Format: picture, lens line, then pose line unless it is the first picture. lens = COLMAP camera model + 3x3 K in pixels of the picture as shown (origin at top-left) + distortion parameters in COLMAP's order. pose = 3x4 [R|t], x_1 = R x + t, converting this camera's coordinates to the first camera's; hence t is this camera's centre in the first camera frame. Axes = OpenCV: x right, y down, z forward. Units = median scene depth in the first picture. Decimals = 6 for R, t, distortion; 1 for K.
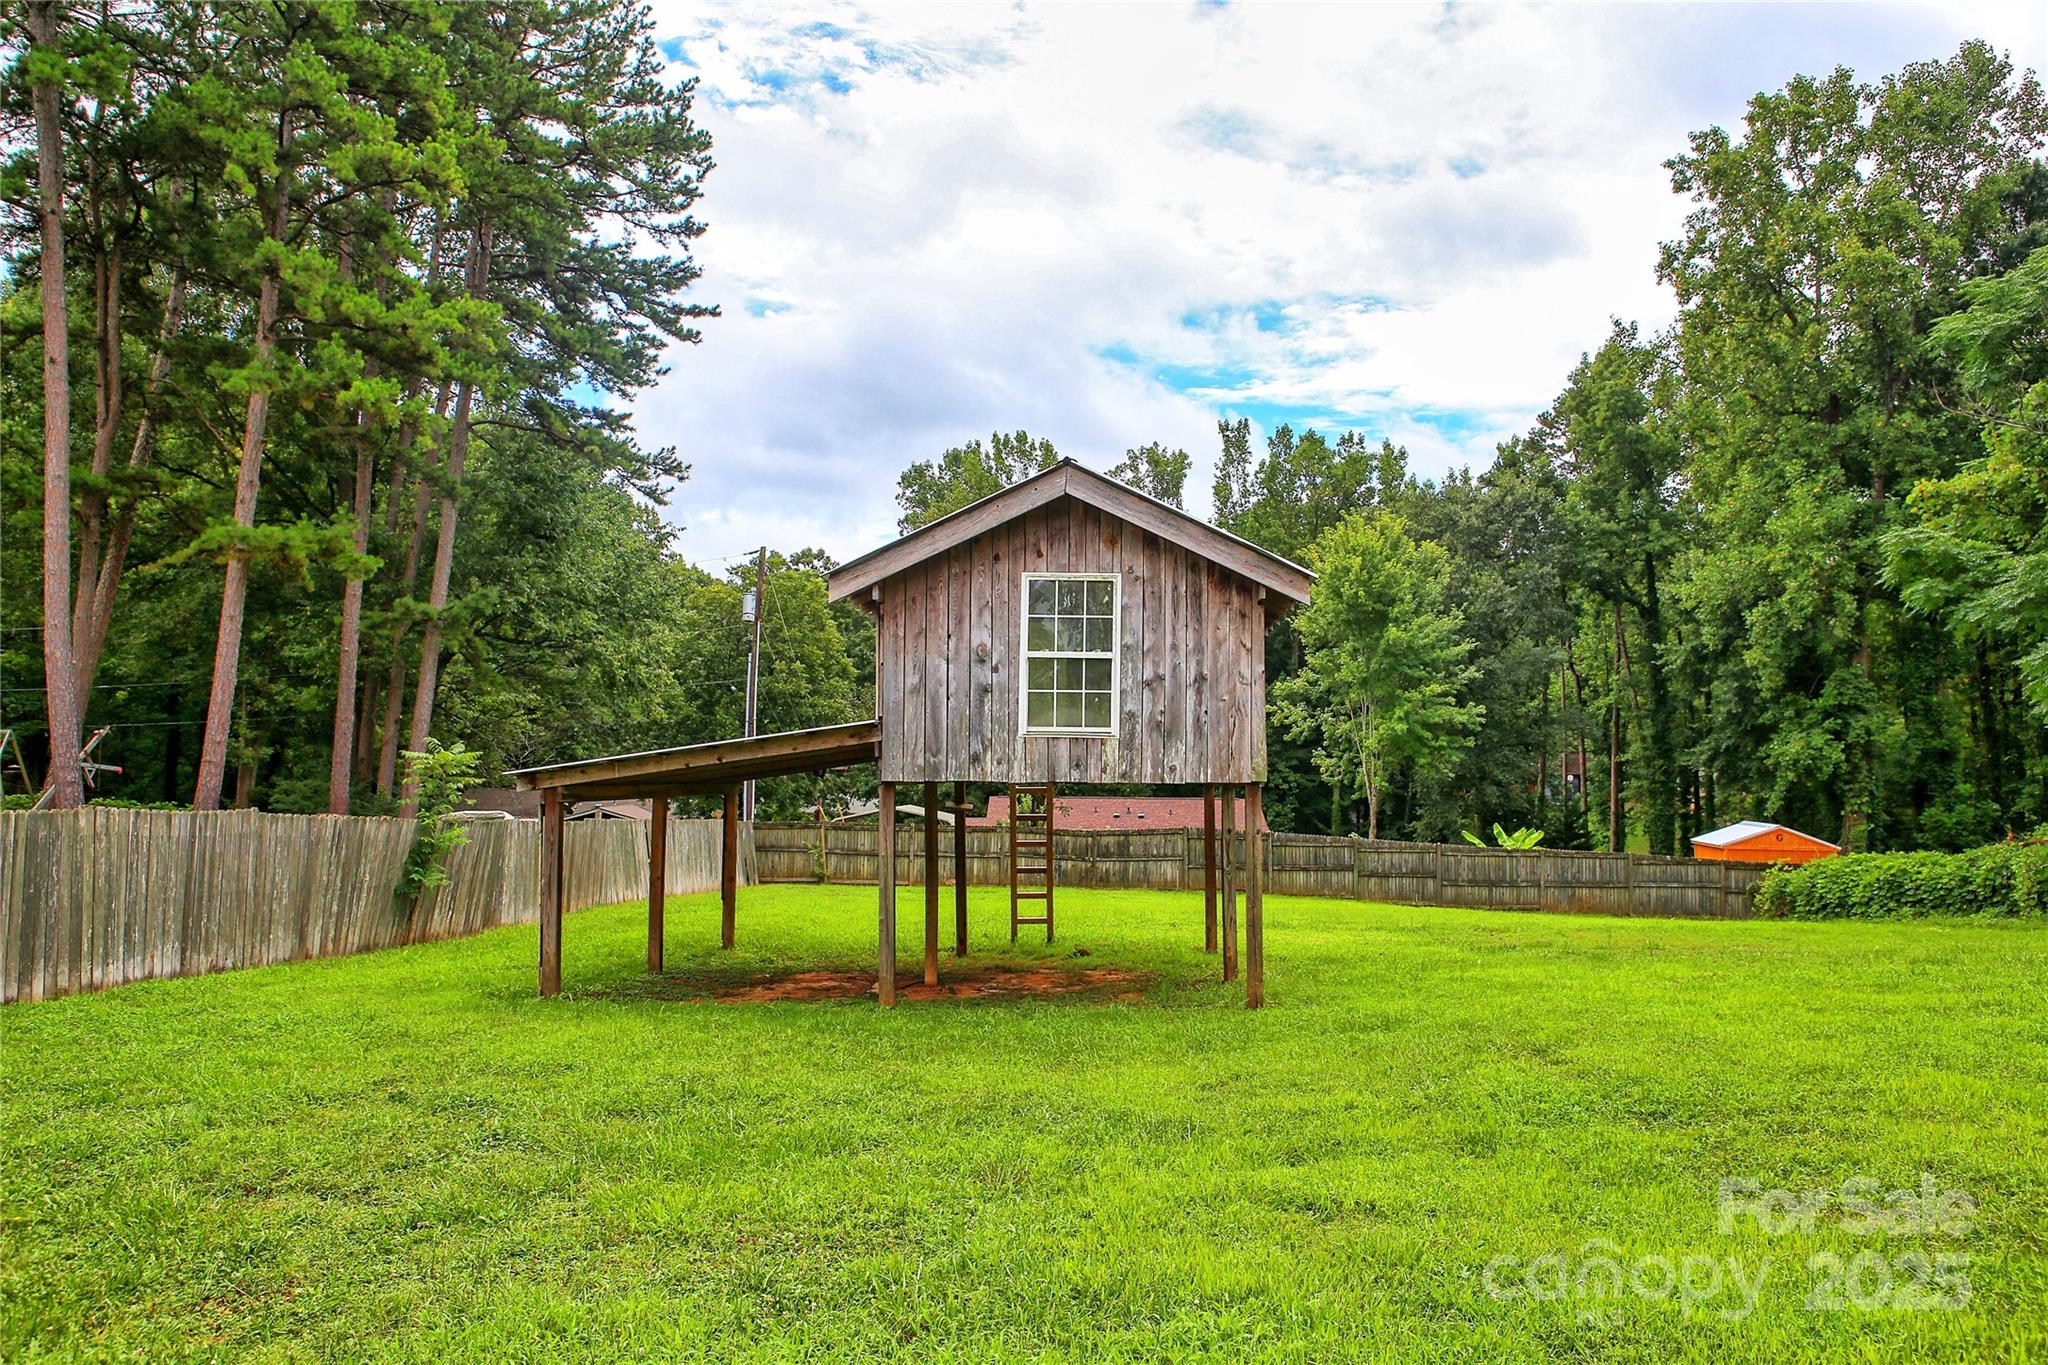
lens RADIAL K [[1419.0, 0, 1022.6], [0, 1419.0, 683.5], [0, 0, 1]] dist [-0.100836, 0.065332]
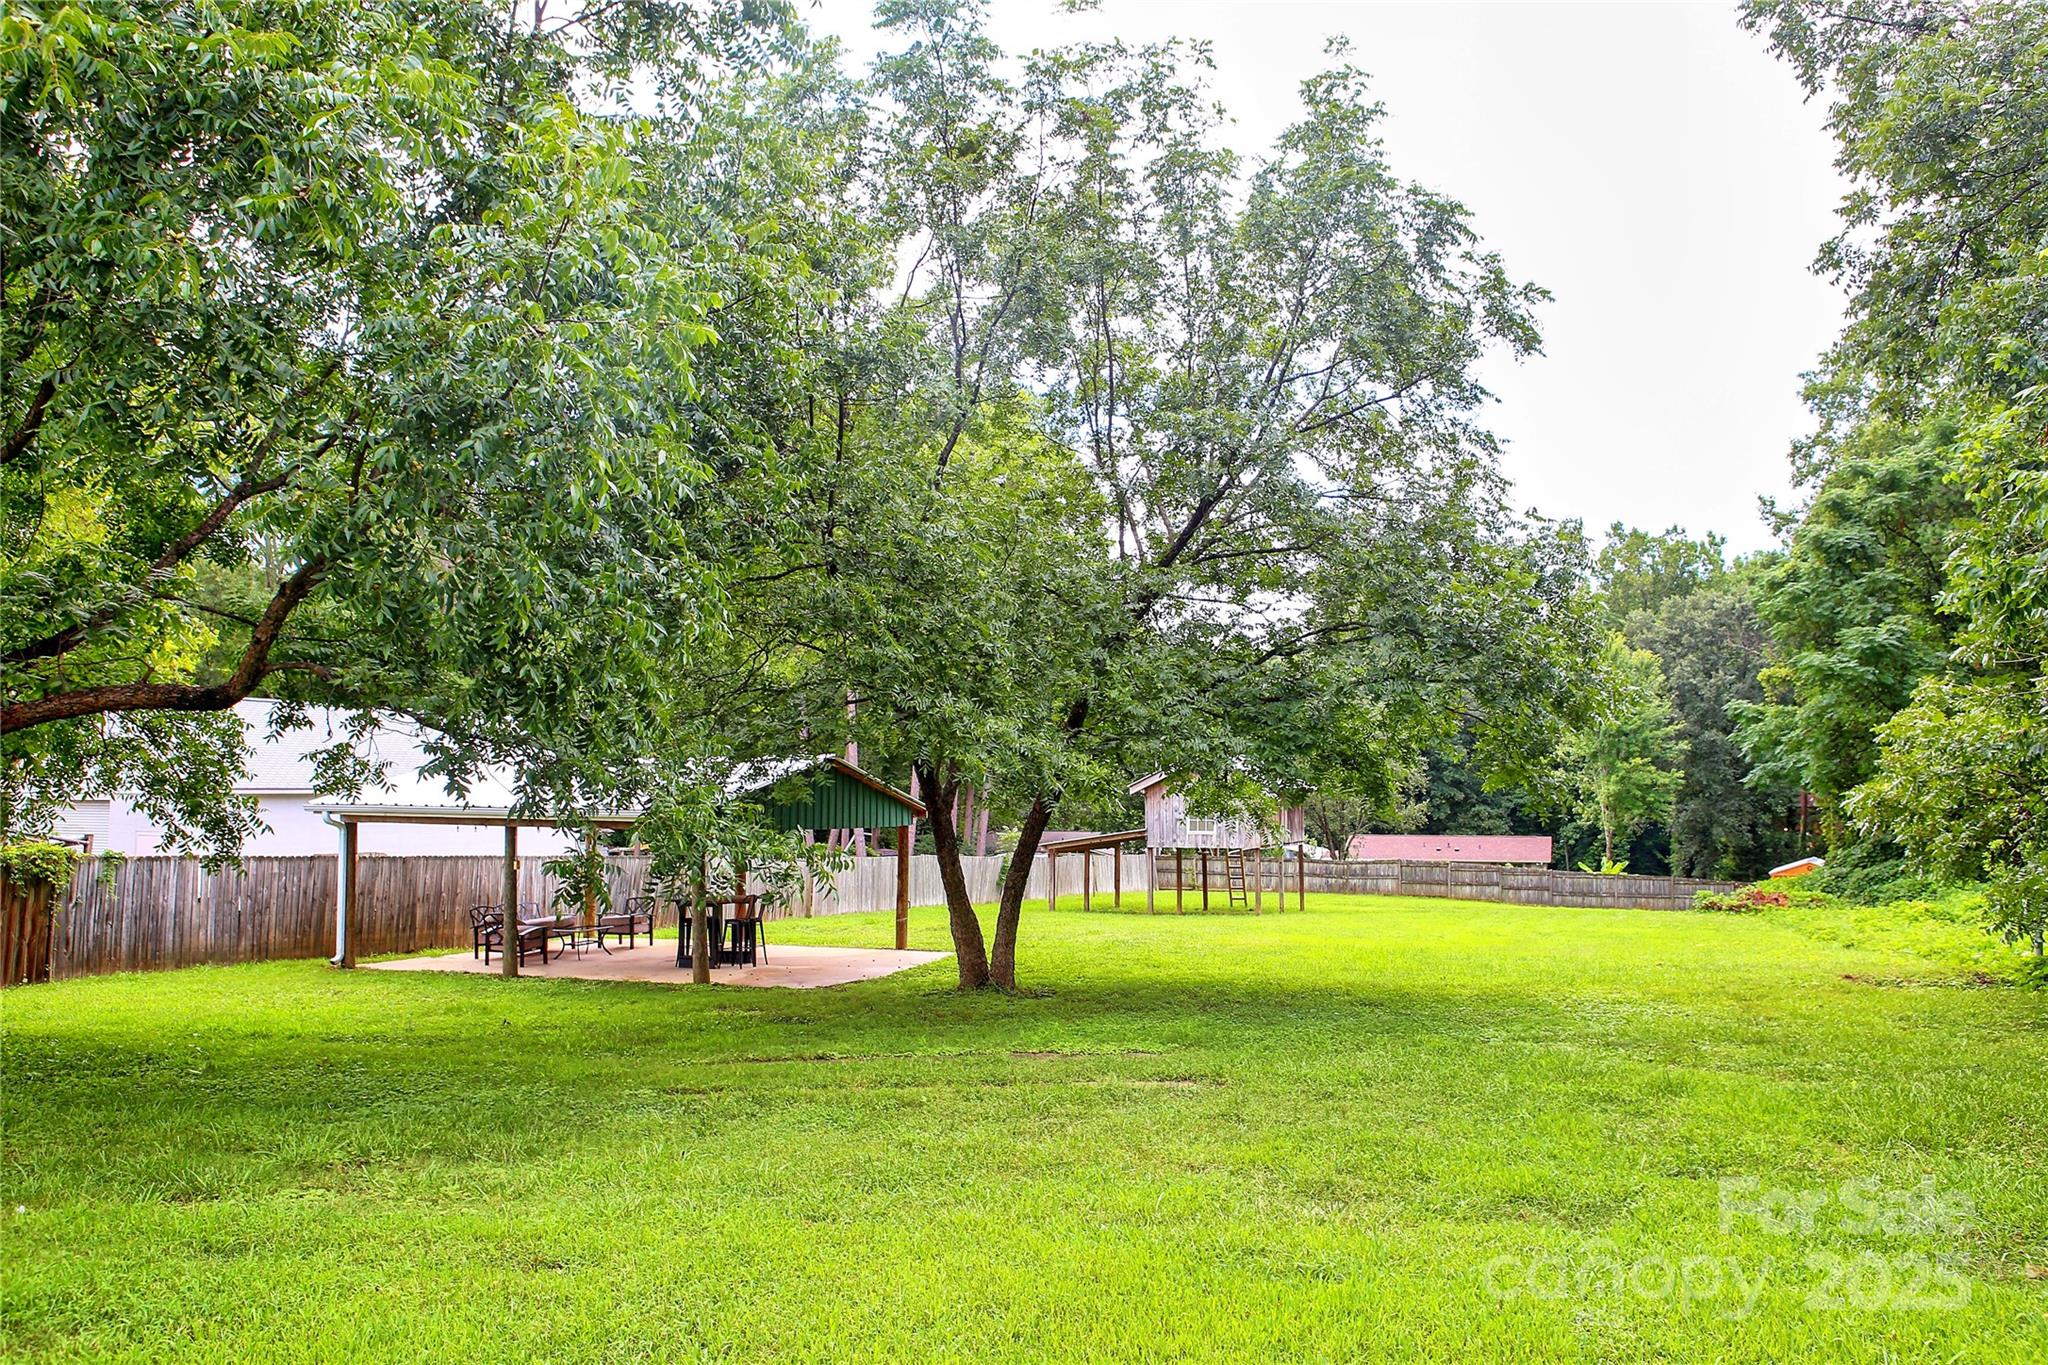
lens RADIAL K [[1429.2, 0, 1025.1], [0, 1429.2, 680.7], [0, 0, 1]] dist [-0.087487, 0.047179]
pose [[0.945599, -0.033399, -0.323616, 0.254228], [0.026849, 0.999335, -0.024684, -0.086502], [0.324225, 0.014652, 0.945866, -0.793797]]
